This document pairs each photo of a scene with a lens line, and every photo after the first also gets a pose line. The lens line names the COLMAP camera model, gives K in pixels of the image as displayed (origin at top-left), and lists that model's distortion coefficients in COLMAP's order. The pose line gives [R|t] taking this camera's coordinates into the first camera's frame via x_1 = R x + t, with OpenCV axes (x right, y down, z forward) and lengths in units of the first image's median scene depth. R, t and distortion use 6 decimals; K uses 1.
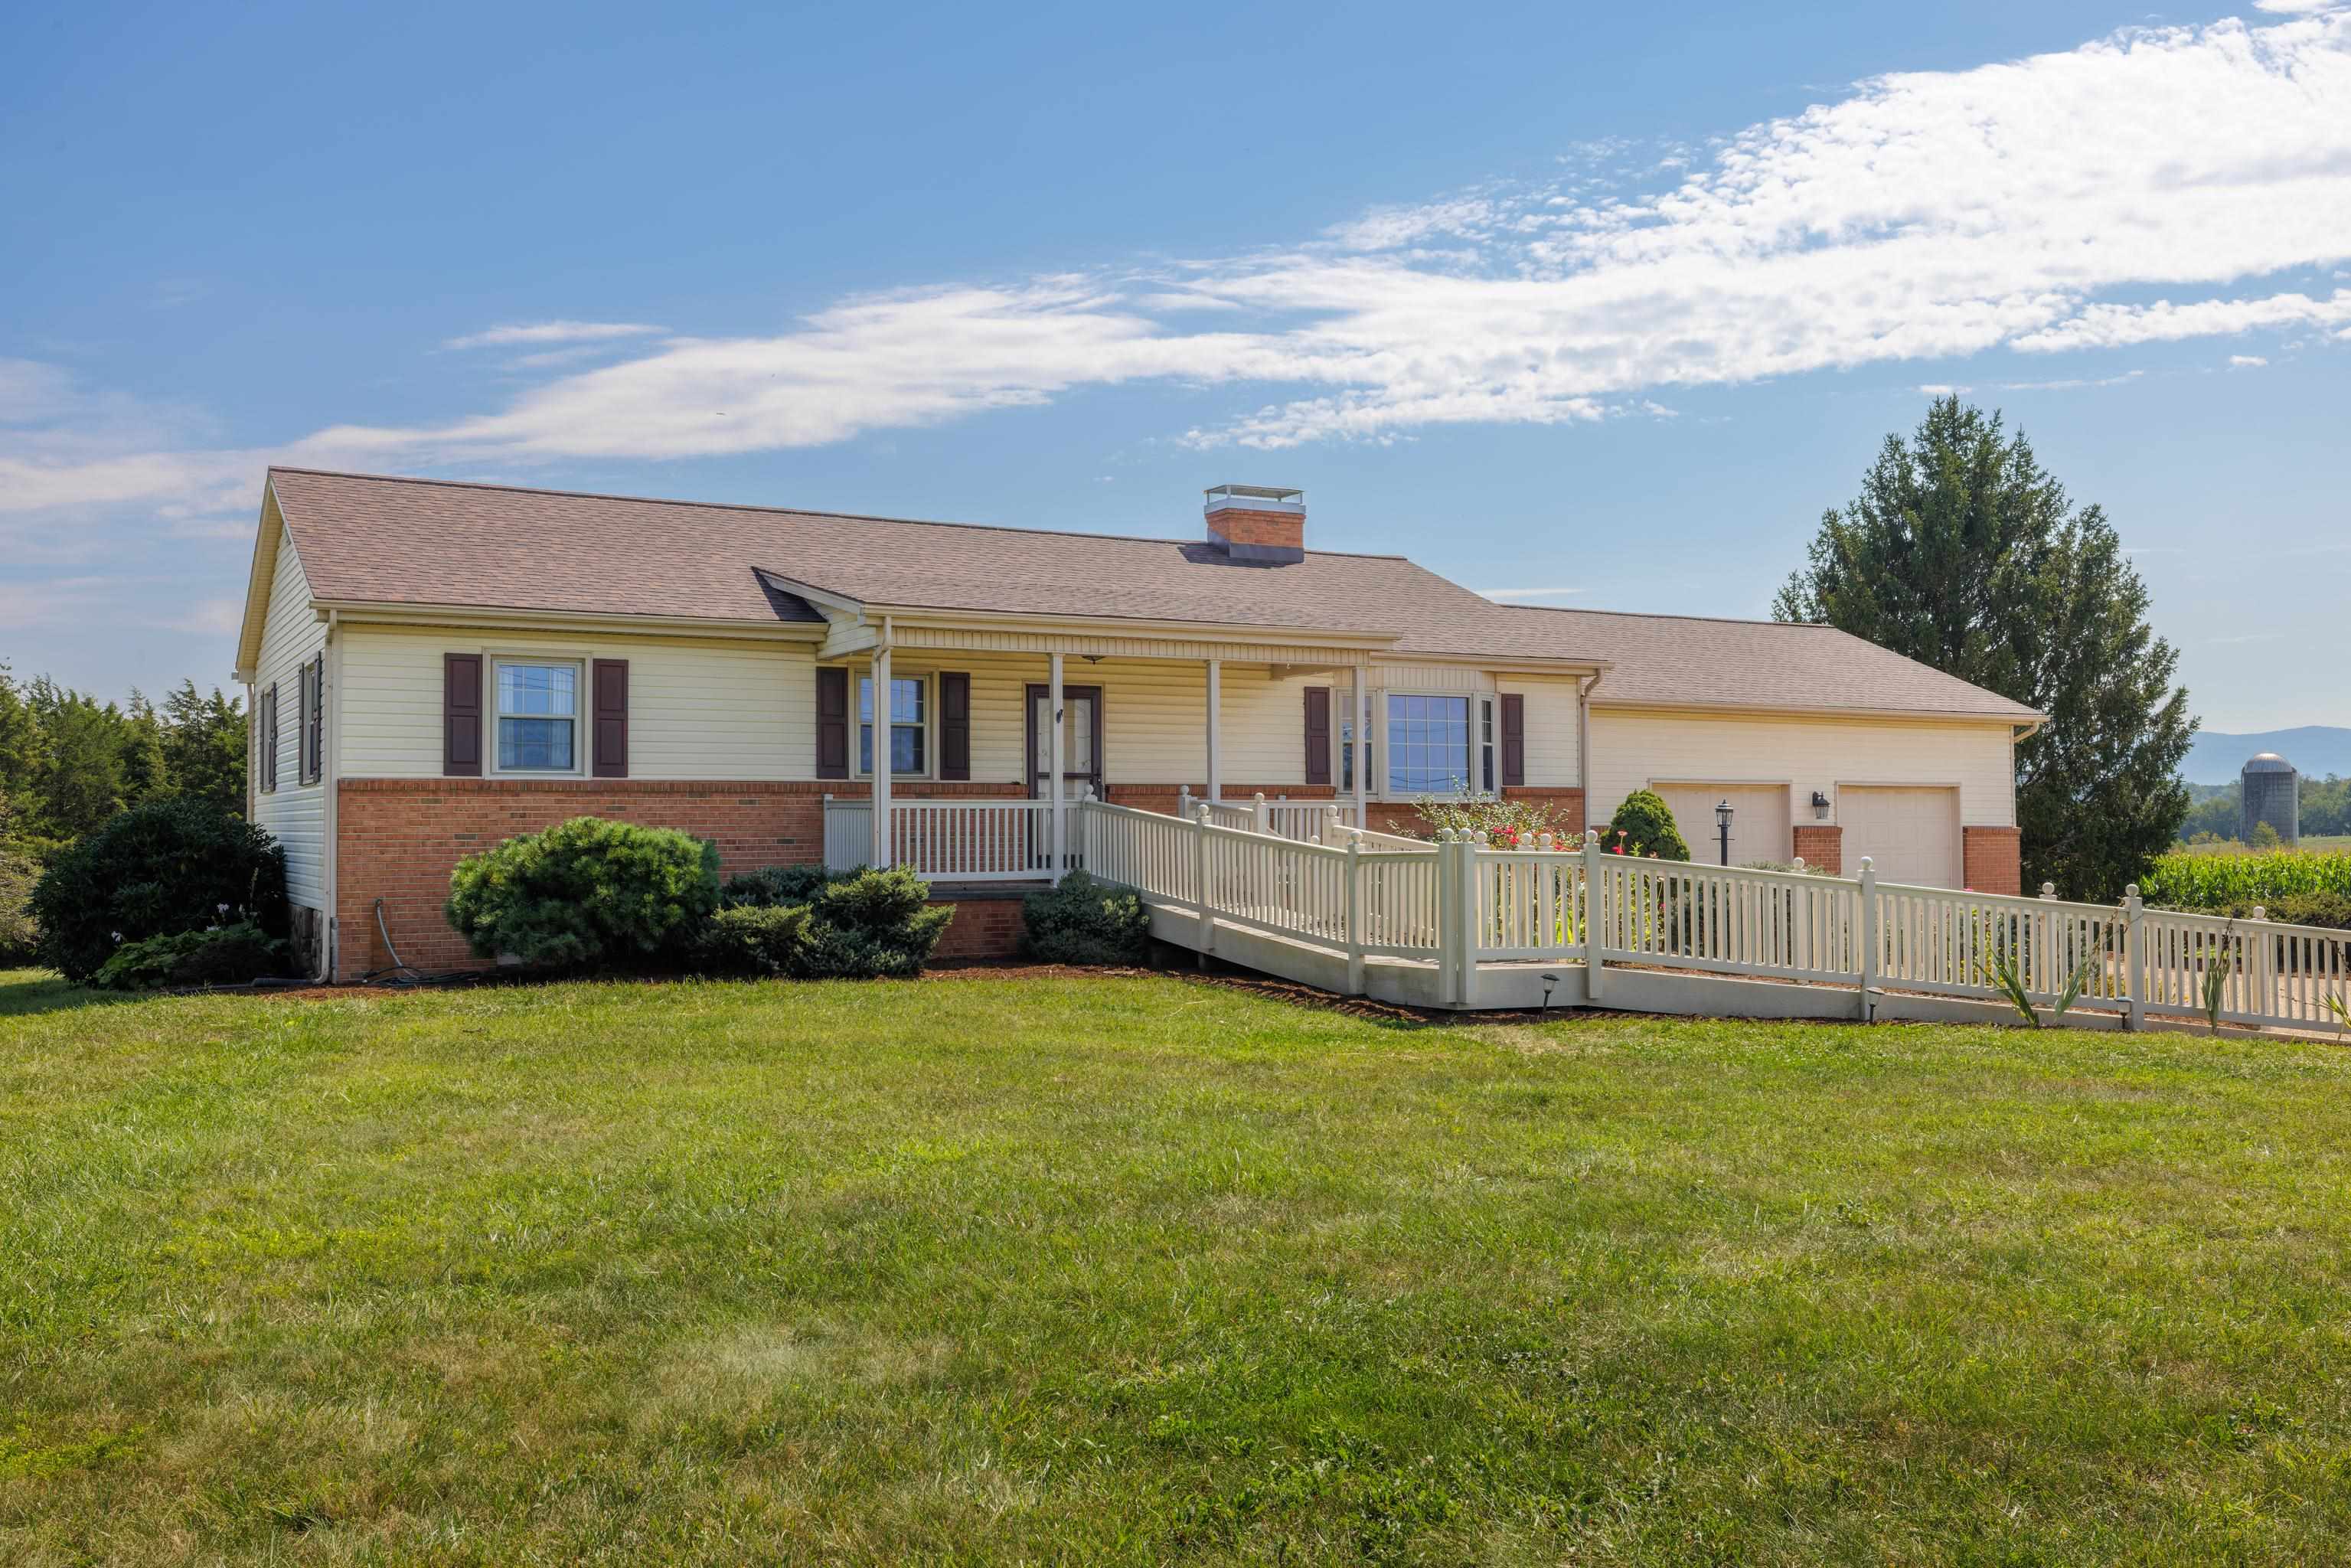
lens RADIAL K [[1944.4, 0, 1175.5], [0, 1944.4, 784.0], [0, 0, 1]] dist [-0.001411, -0.001160]
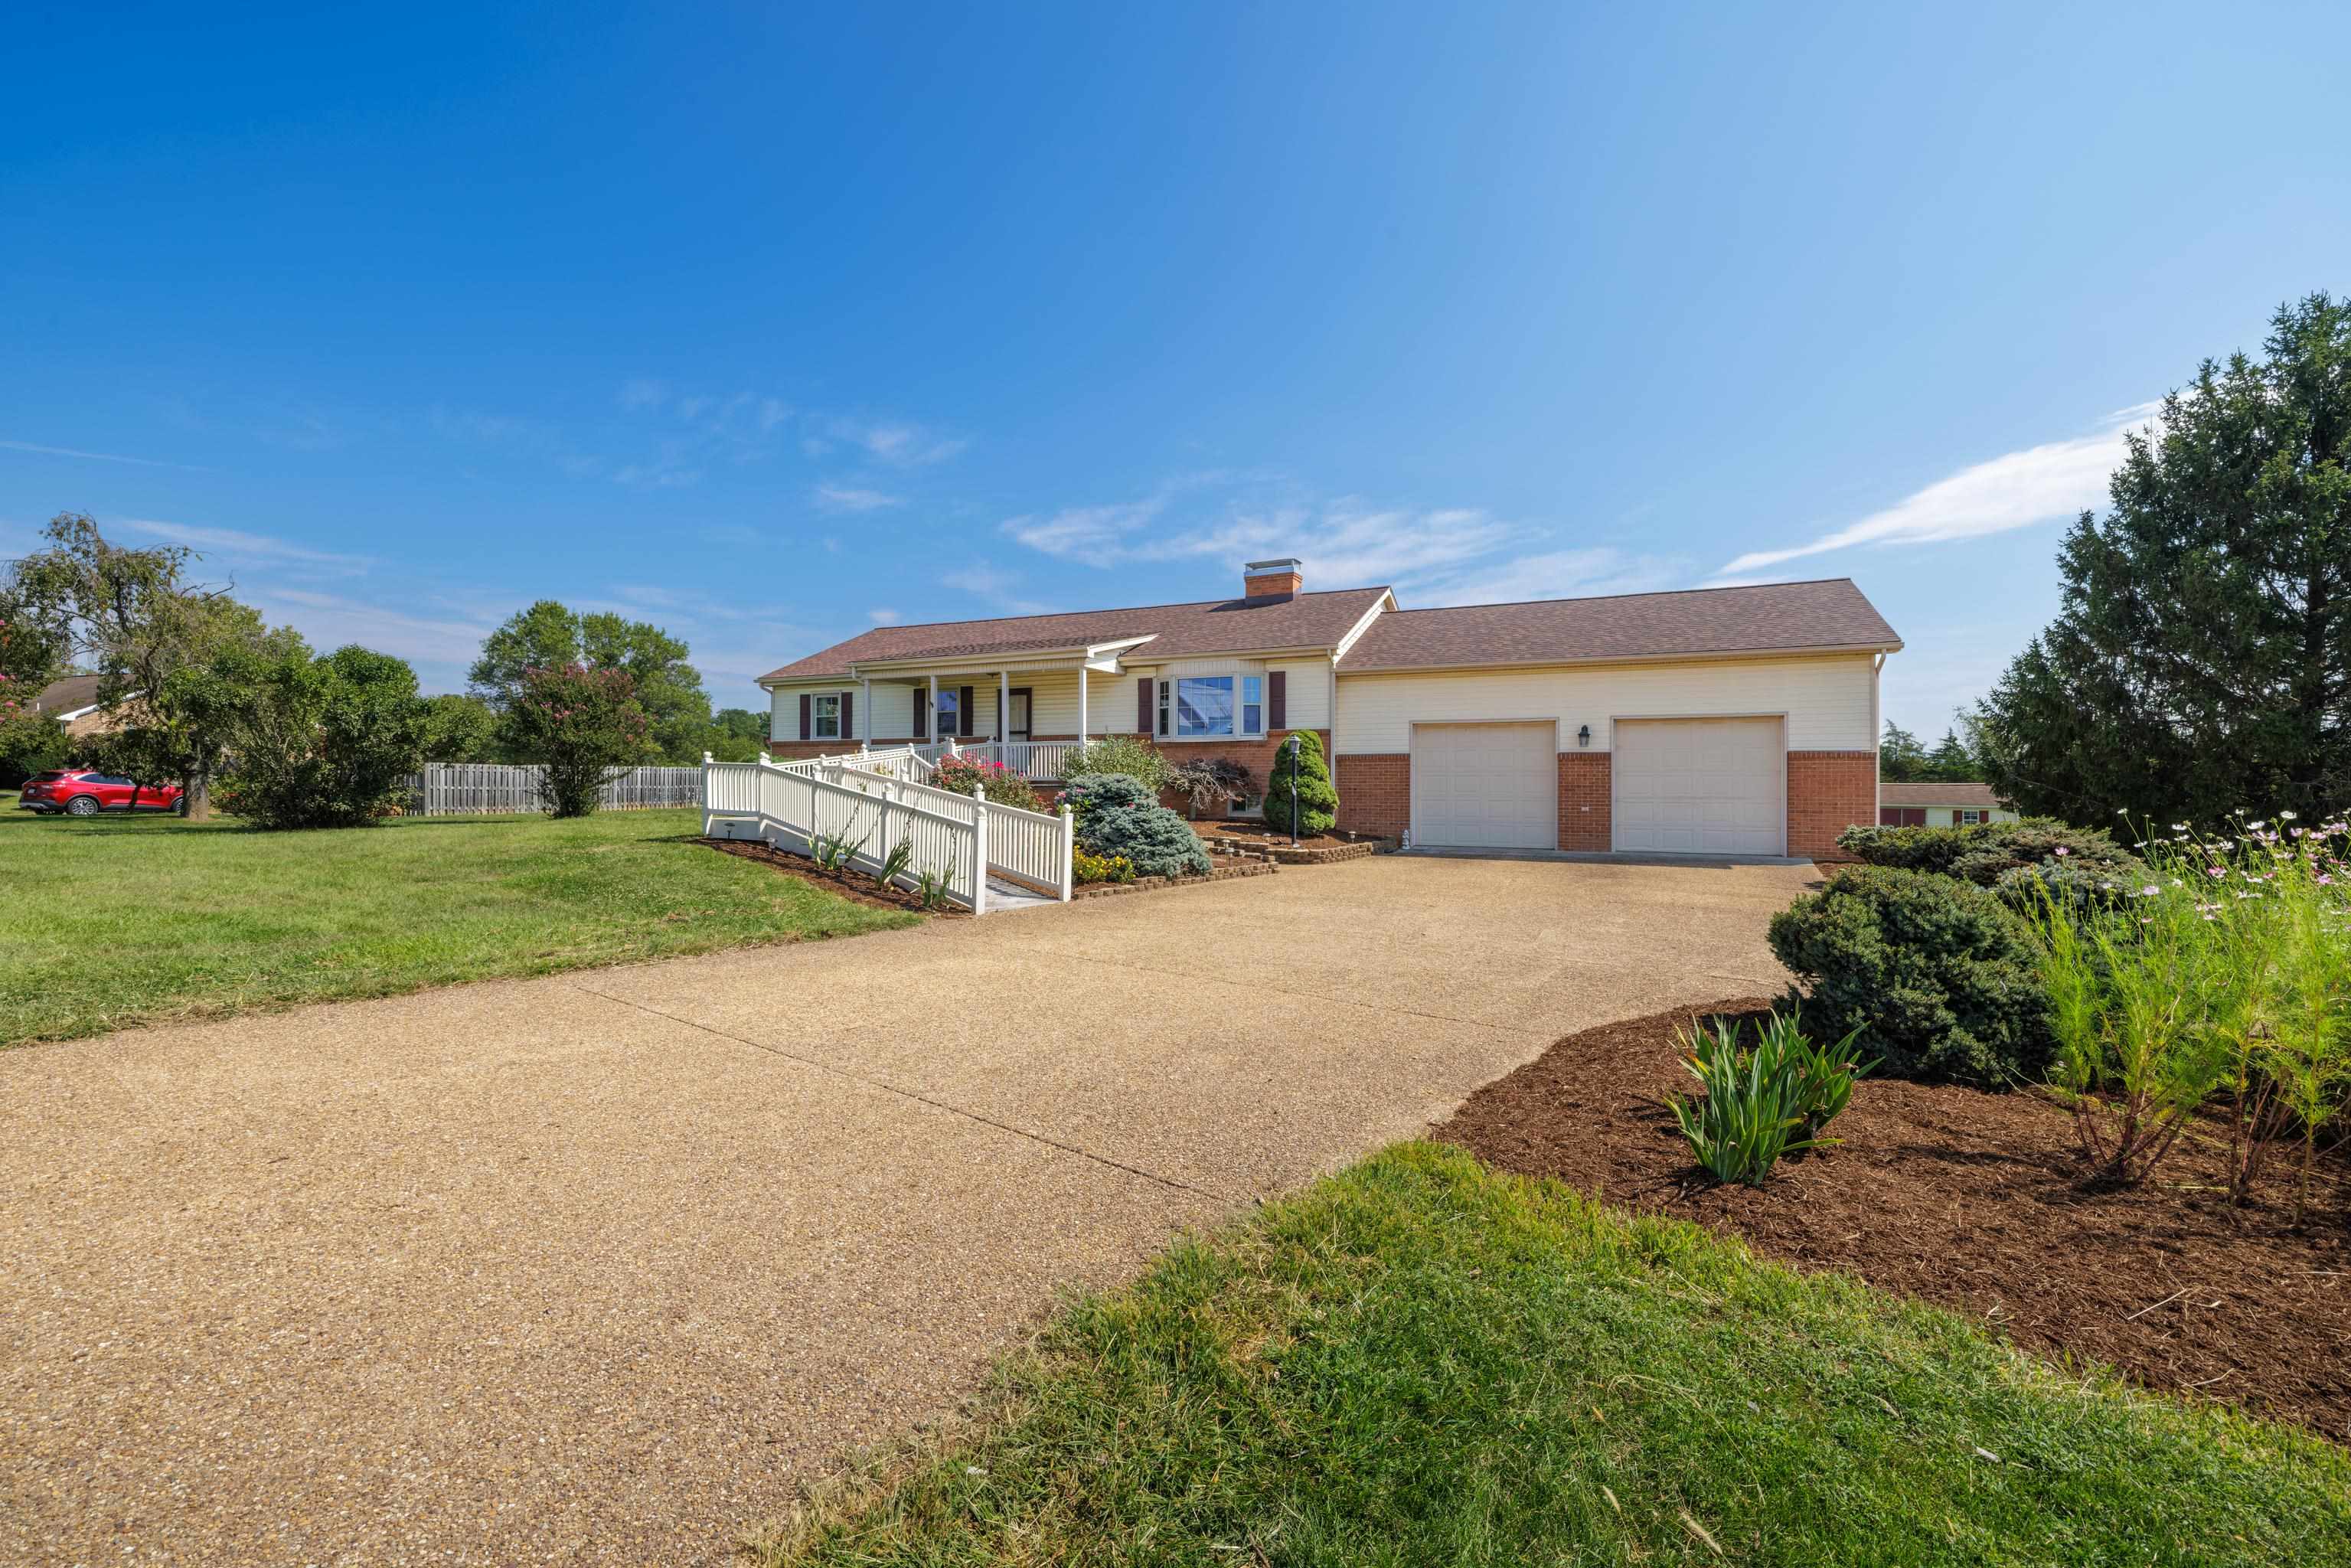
lens RADIAL K [[992.4, 0, 1175.5], [0, 992.4, 784.0], [0, 0, 1]] dist [0.000645, 0.000174]
pose [[0.579914, 0.010157, -0.814614, 1.059909], [0.017522, 0.999535, 0.024936, 0.032031], [0.814489, -0.028735, 0.579467, 0.621736]]
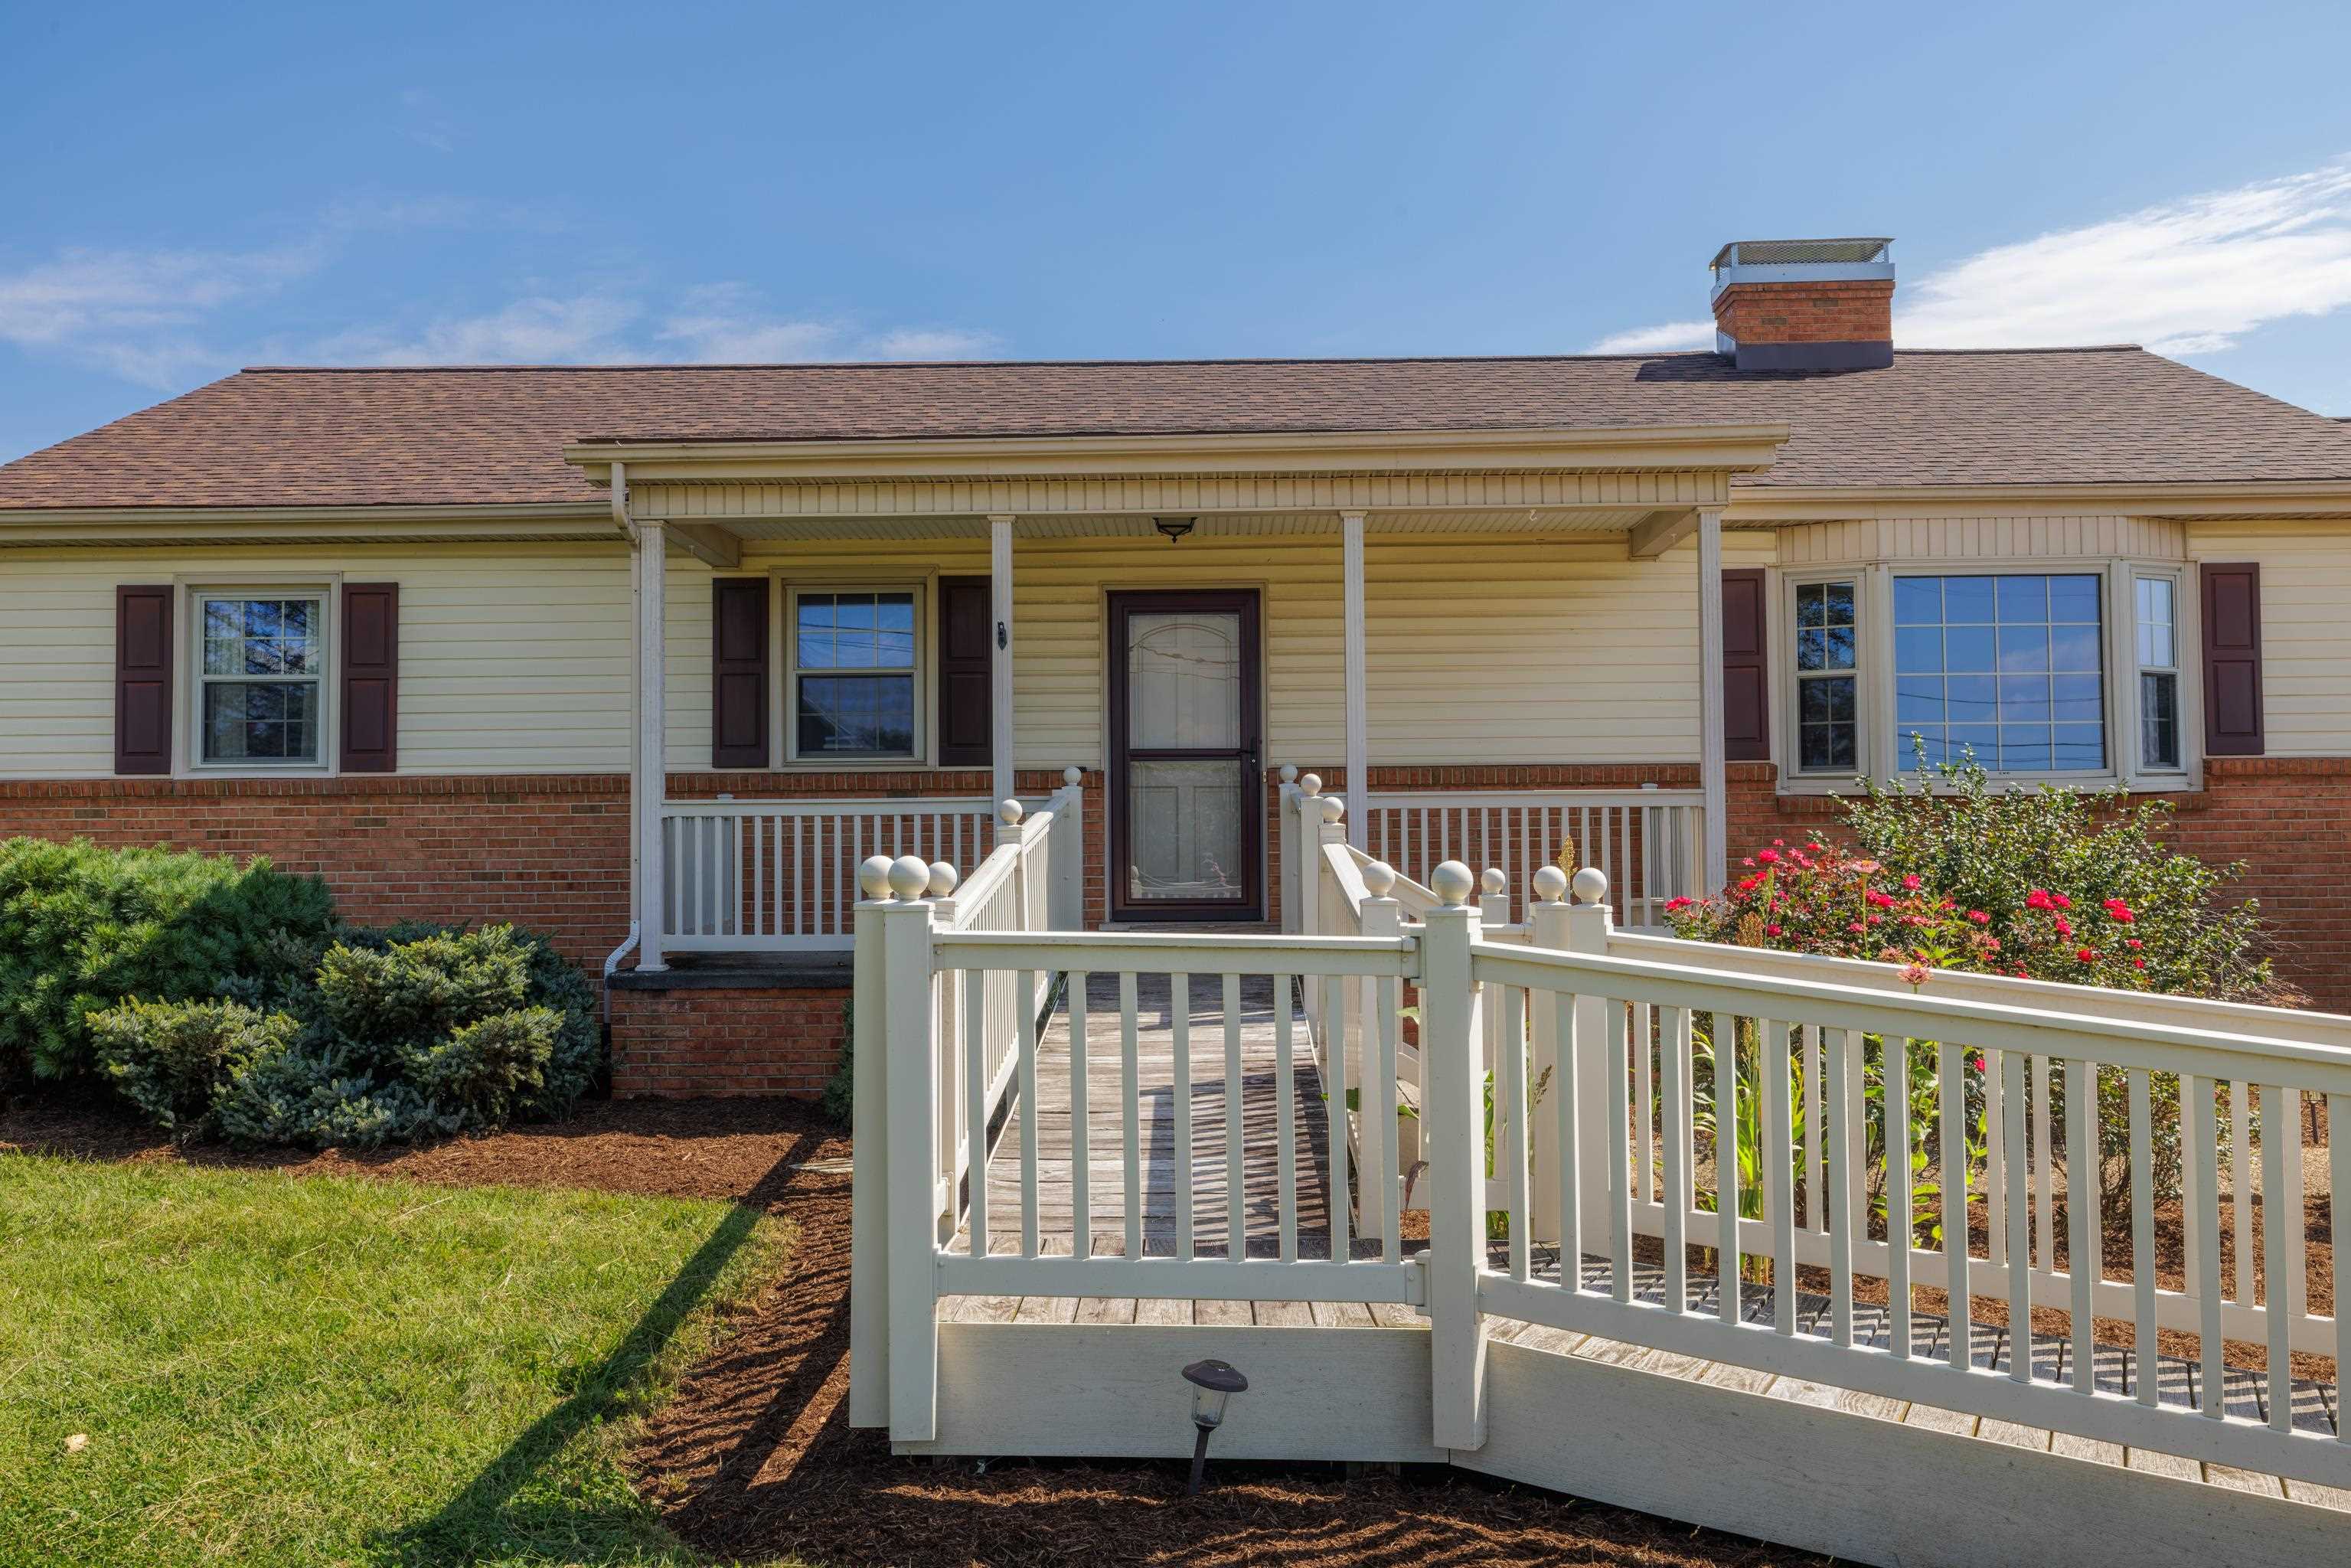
lens RADIAL K [[2072.5, 0, 1146.3], [0, 2072.5, 788.9], [0, 0, 1]] dist [-0.001946, 0.005968]
pose [[0.862643, -0.018782, -0.505464, 0.269768], [0.016536, 0.999823, -0.008930, 0.012405], [0.505542, -0.000655, 0.862802, 0.577392]]
